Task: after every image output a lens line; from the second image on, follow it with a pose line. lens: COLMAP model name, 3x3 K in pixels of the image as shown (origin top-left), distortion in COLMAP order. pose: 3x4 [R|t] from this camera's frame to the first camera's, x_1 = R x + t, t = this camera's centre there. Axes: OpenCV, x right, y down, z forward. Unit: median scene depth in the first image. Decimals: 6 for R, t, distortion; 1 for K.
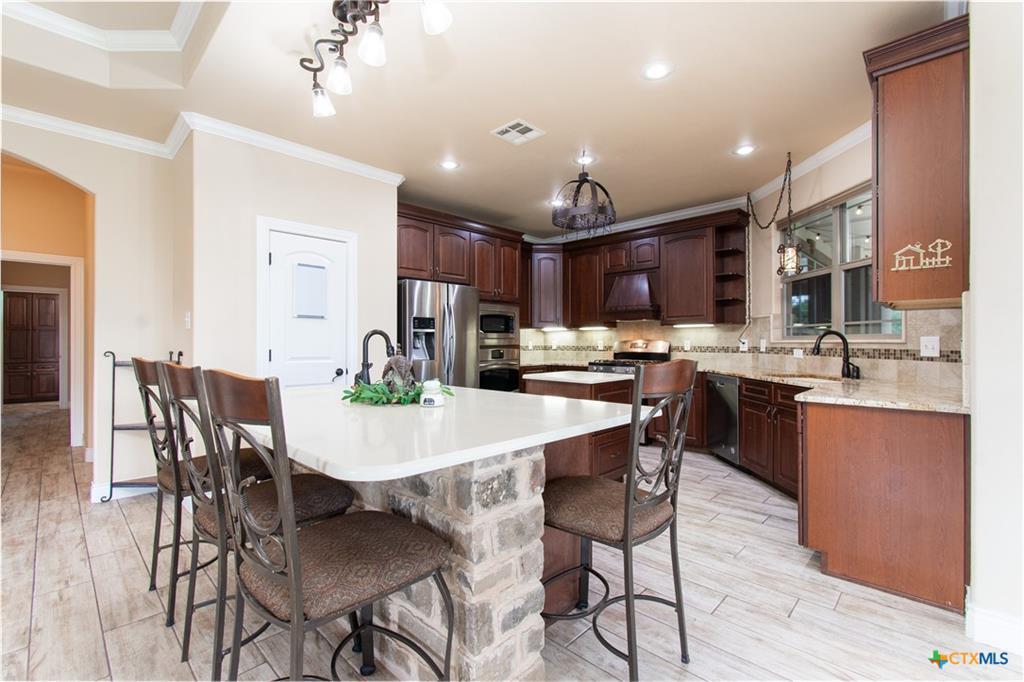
lens RADIAL K [[460.4, 0, 506.1], [0, 460.4, 340.5], [0, 0, 1]] dist [0.003508, -0.000547]
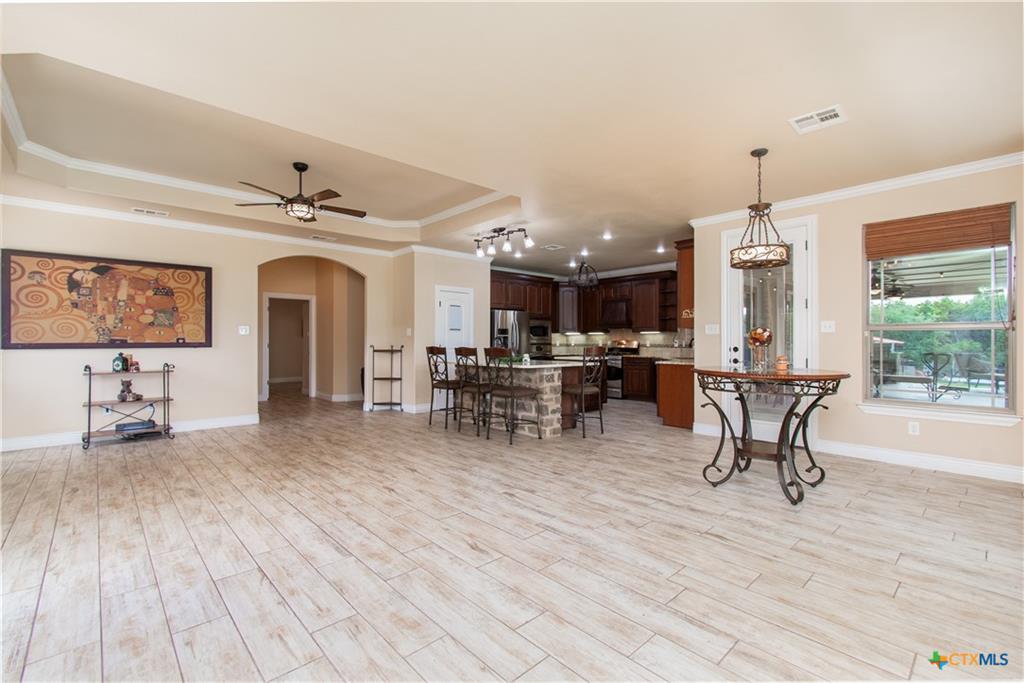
lens RADIAL K [[460.4, 0, 510.7], [0, 460.4, 340.1], [0, 0, 1]] dist [0.003508, -0.000547]
pose [[0.998799, 0.002186, -0.048949, -0.044303], [-0.002162, 0.999998, 0.000550, -0.002733], [0.048950, -0.000444, 0.998801, -0.825300]]
